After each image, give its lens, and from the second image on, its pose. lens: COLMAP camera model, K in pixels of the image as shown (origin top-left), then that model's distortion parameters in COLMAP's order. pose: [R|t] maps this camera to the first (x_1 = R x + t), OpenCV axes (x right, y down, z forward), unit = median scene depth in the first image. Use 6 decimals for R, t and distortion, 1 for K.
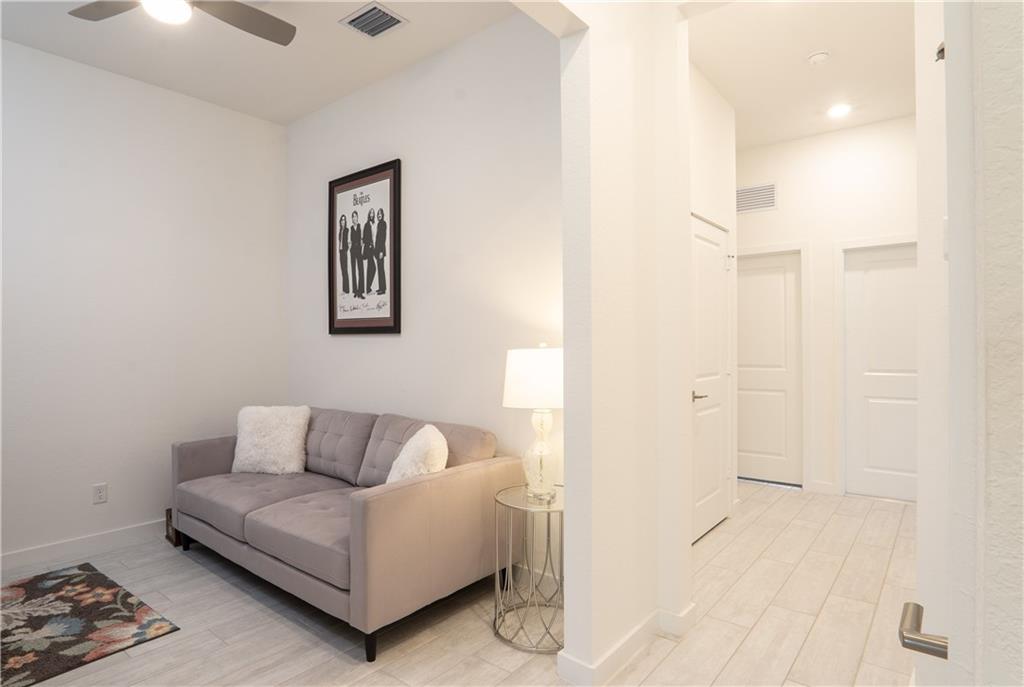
lens RADIAL K [[549.8, 0, 512.0], [0, 549.8, 343.5], [0, 0, 1]] dist [-0.032724, -0.000163]
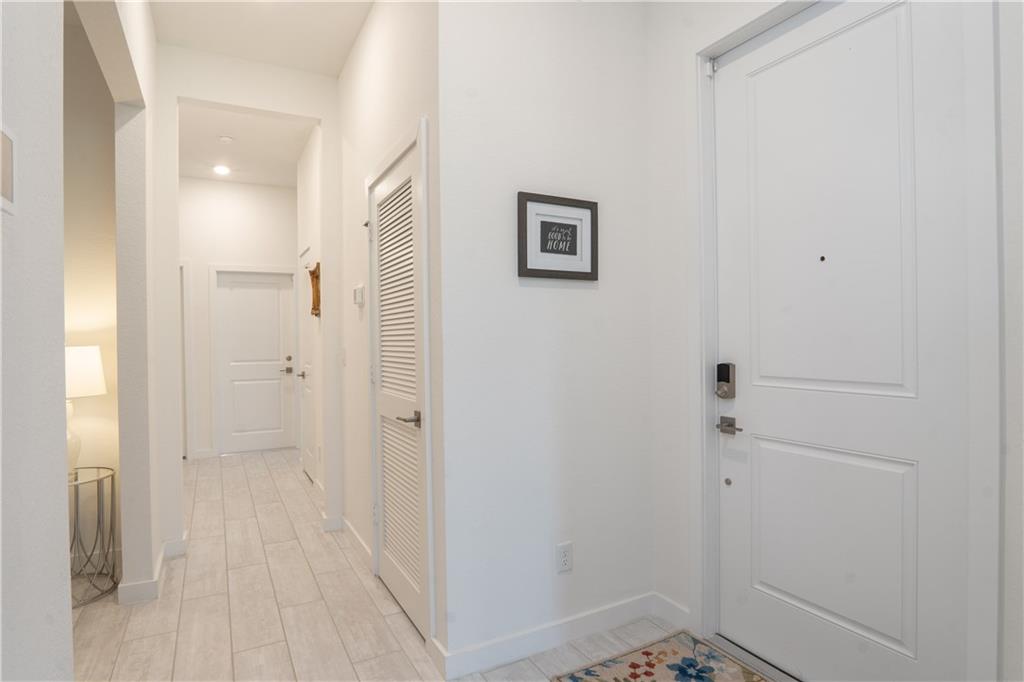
lens RADIAL K [[545.4, 0, 509.5], [0, 545.4, 339.6], [0, 0, 1]] dist [-0.040654, 0.009879]
pose [[0.367779, -0.005680, 0.929896, -0.587619], [0.014095, 0.999901, 0.000533, 0.006574], [-0.929806, 0.012911, 0.367822, -0.246608]]
